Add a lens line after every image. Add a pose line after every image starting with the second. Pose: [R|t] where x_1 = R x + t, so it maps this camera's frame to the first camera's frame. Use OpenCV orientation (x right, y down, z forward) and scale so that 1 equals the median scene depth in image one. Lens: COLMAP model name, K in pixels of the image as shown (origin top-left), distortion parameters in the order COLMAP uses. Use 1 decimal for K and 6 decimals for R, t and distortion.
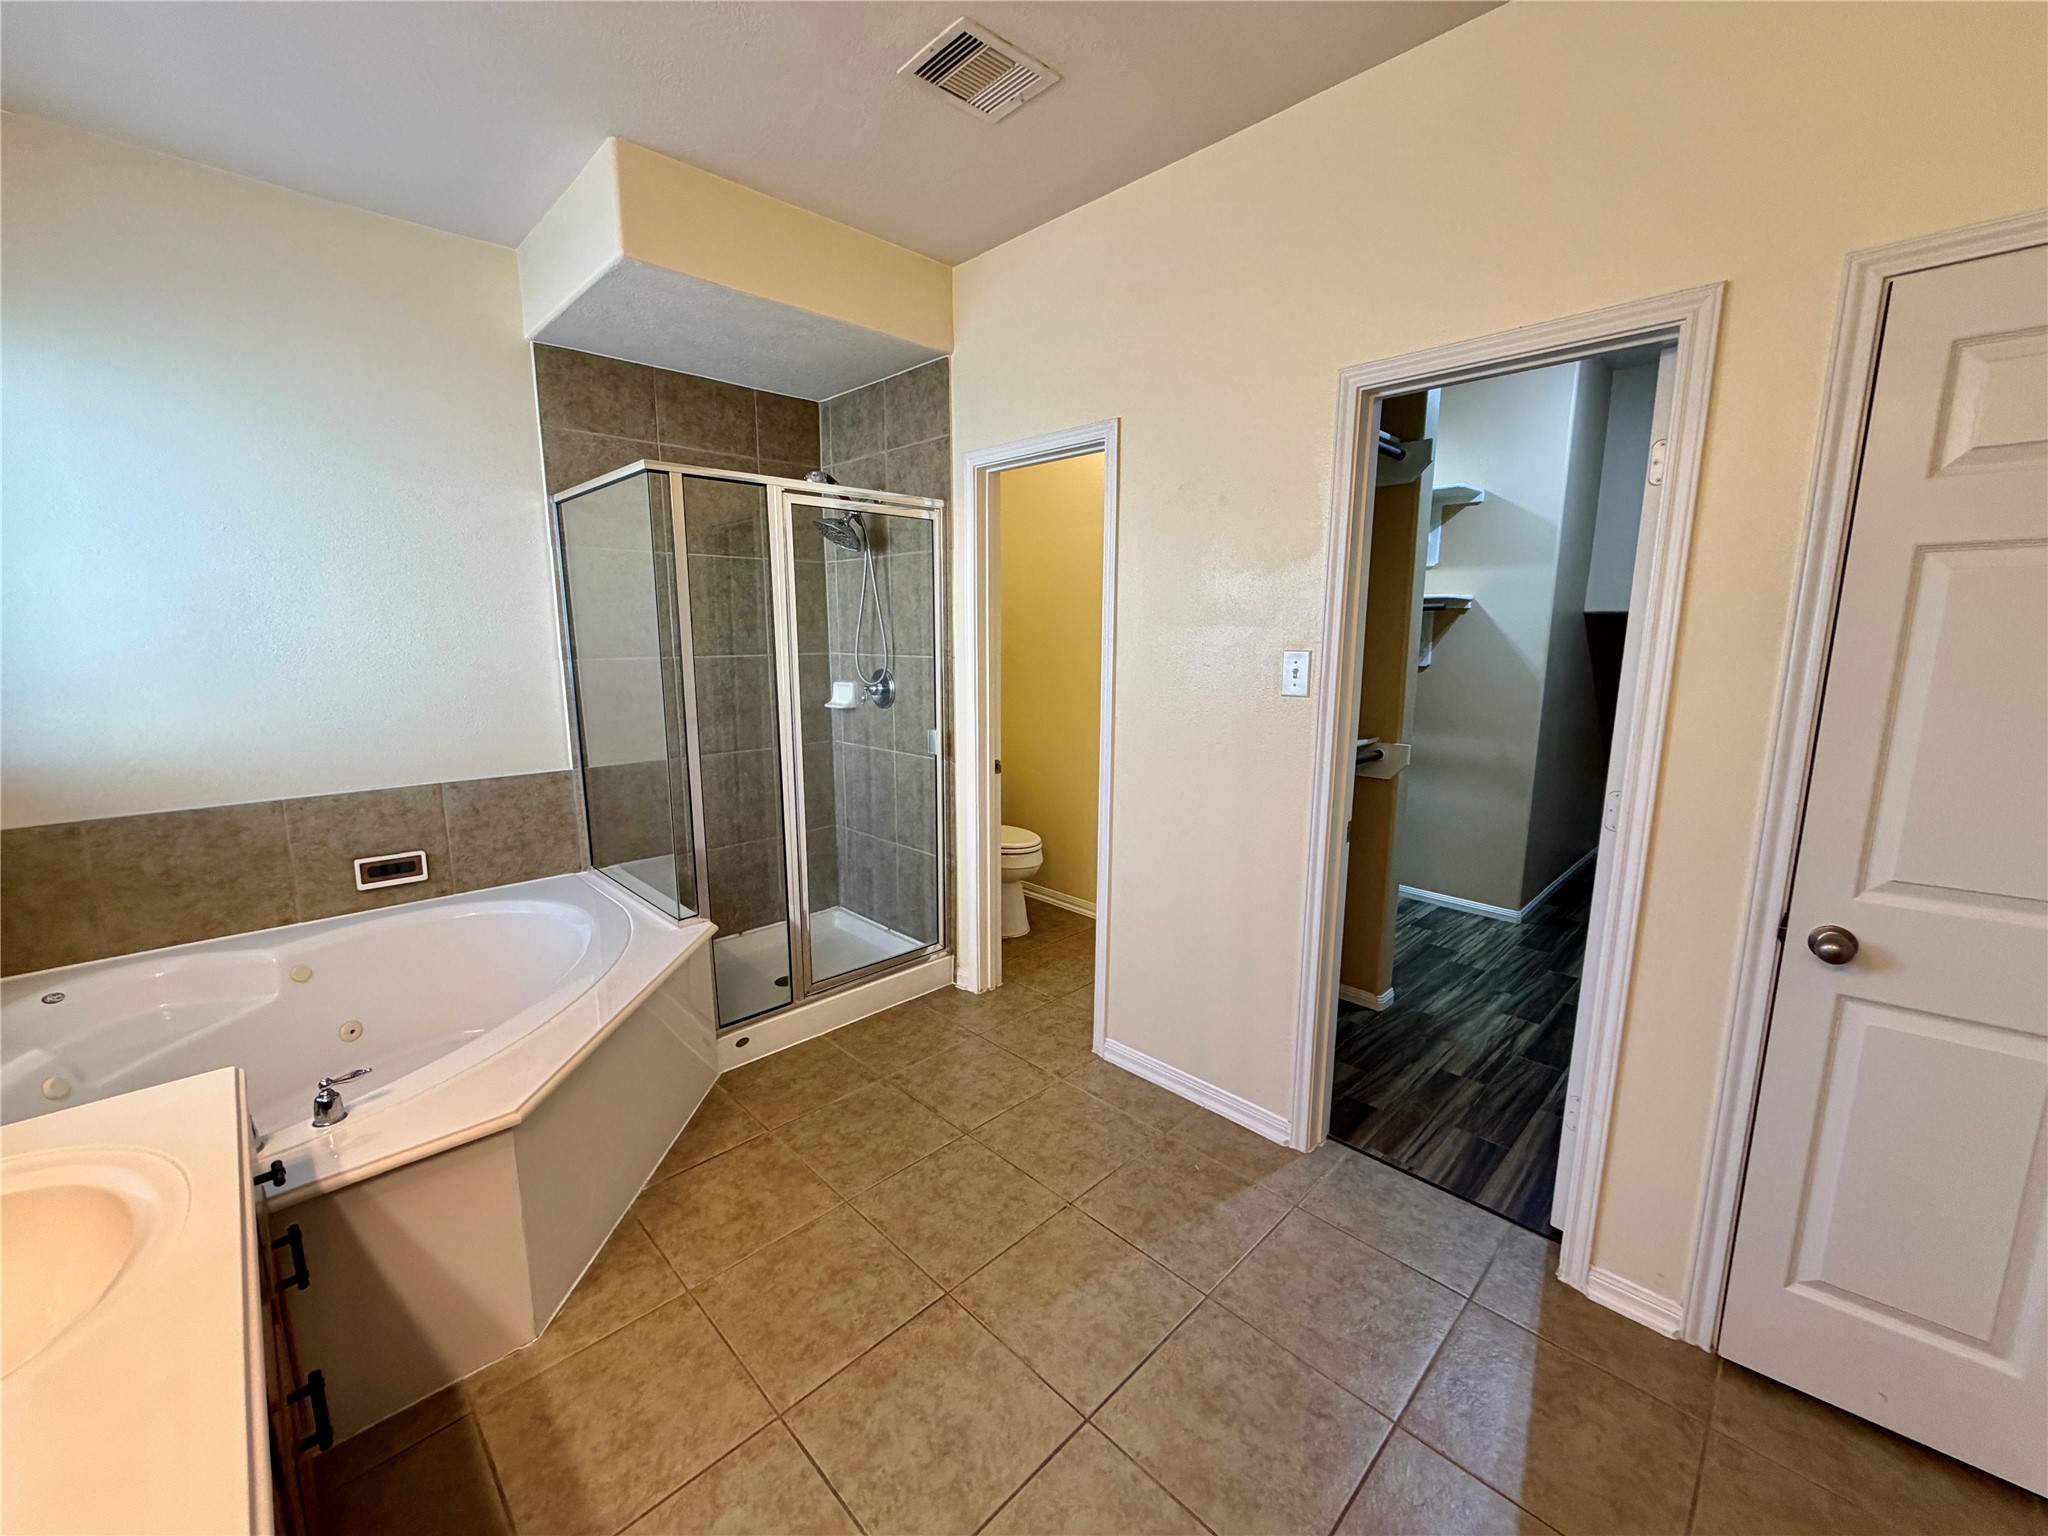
lens RADIAL K [[812.7, 0, 1026.3], [0, 812.7, 771.8], [0, 0, 1]] dist [-0.002086, -0.000454]
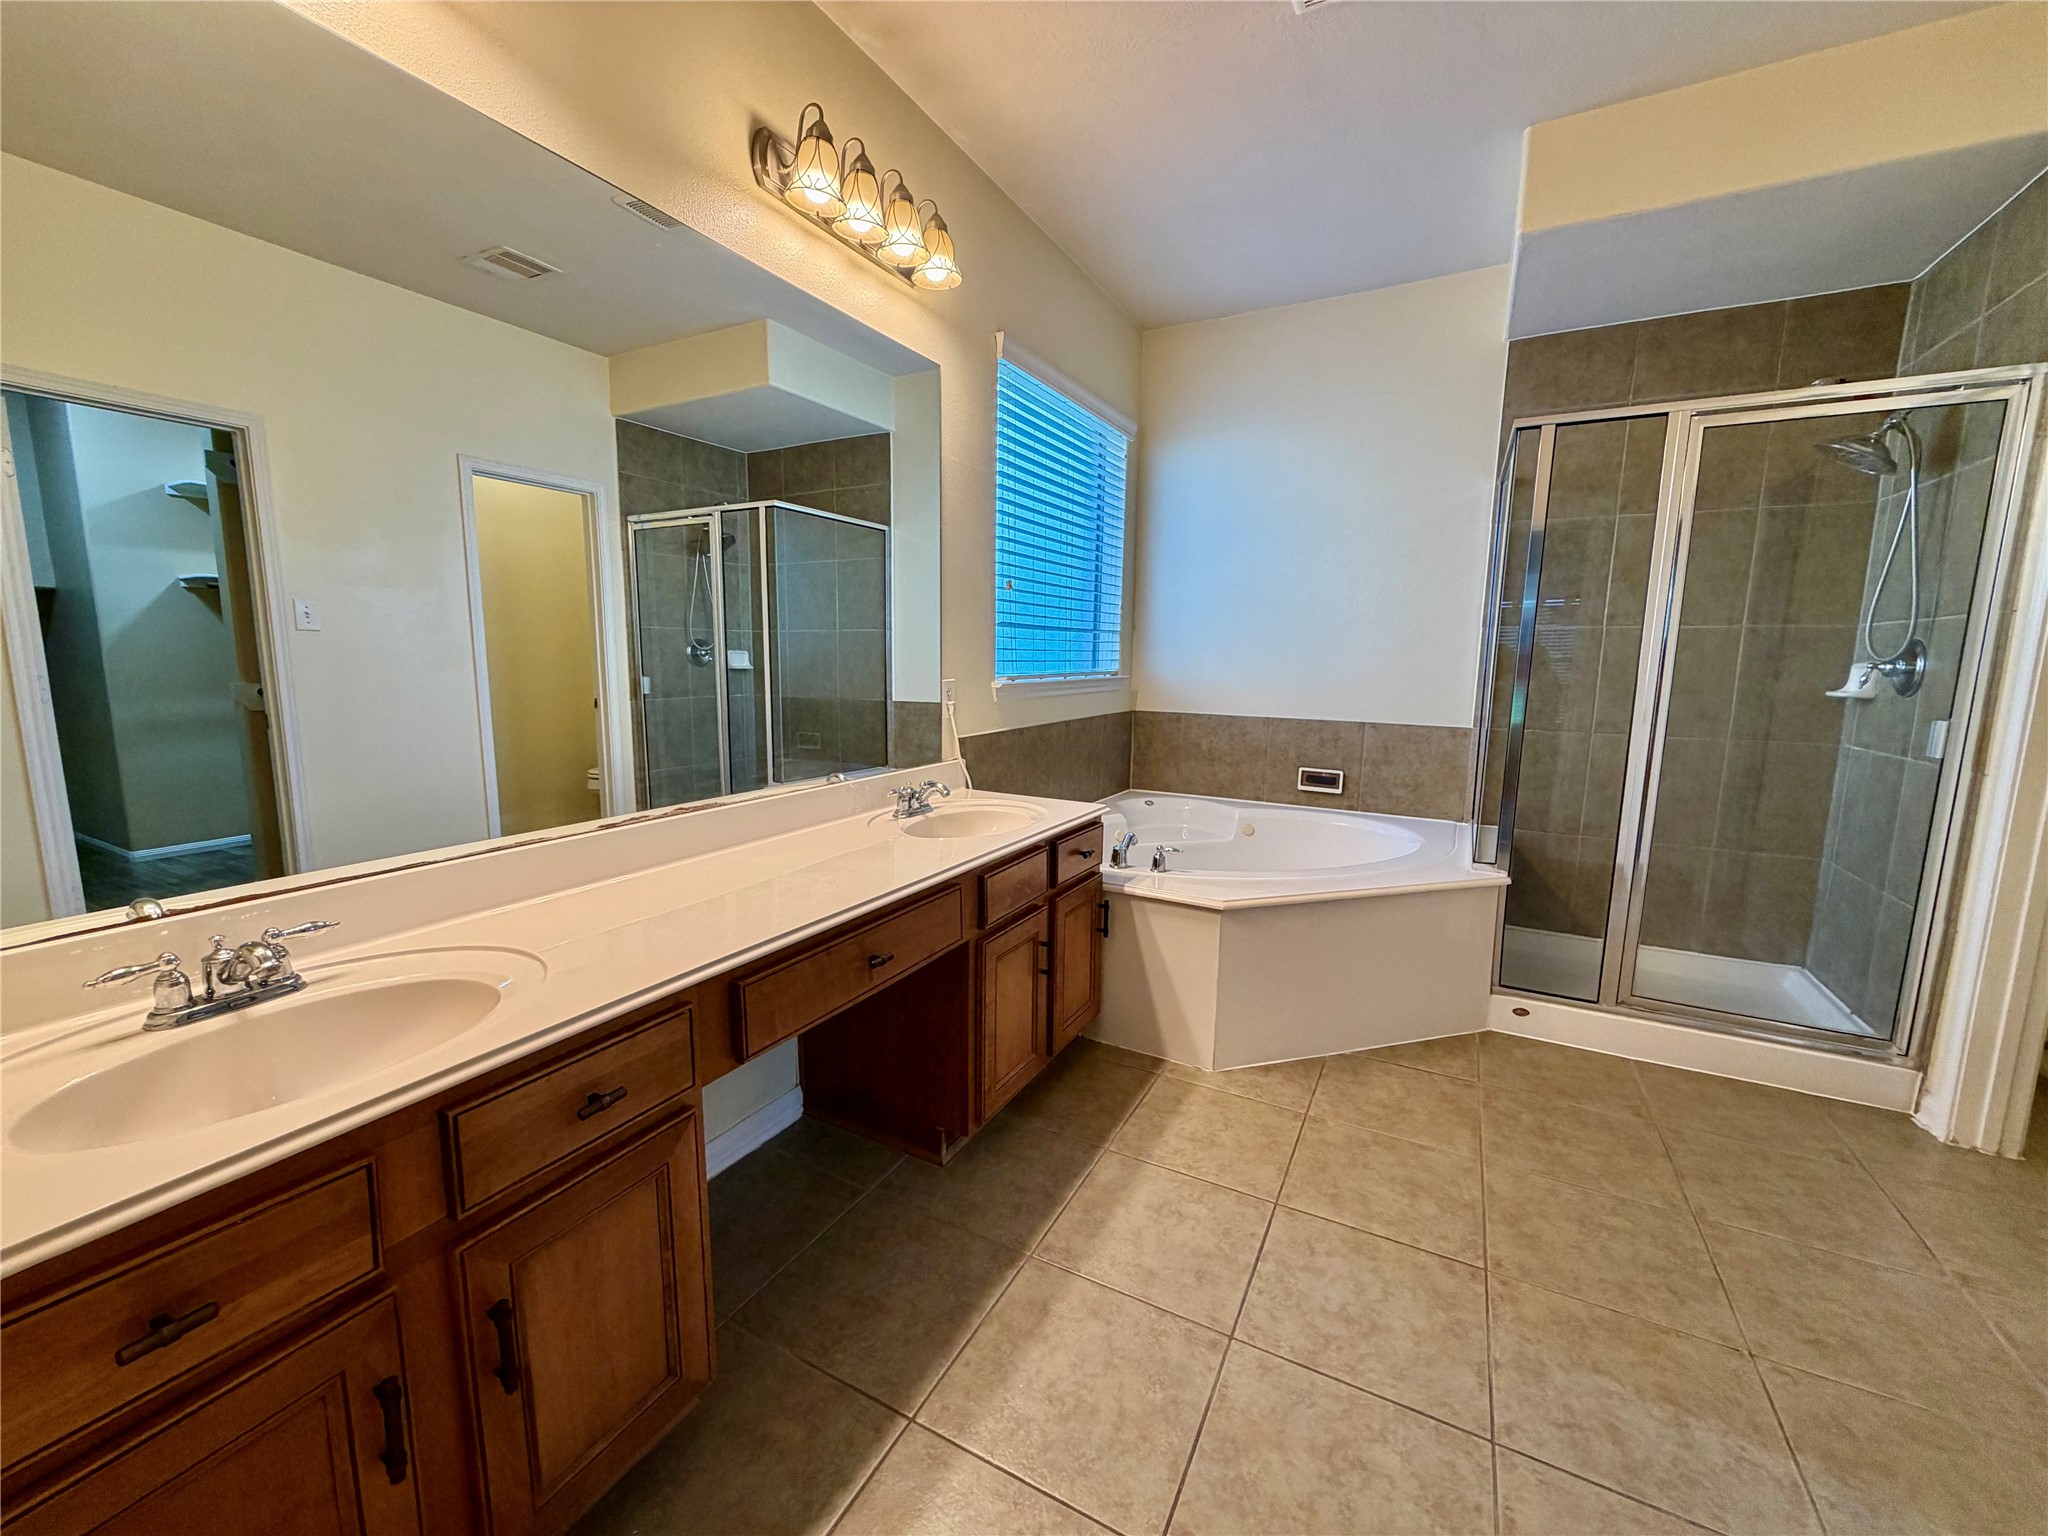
lens RADIAL K [[812.7, 0, 1015.7], [0, 812.7, 772.9], [0, 0, 1]] dist [-0.002086, -0.000454]
pose [[0.293417, 0.143244, -0.945192, 0.346451], [-0.177241, 0.979720, 0.093456, 0.072668], [0.939411, 0.140105, 0.312855, 0.098818]]
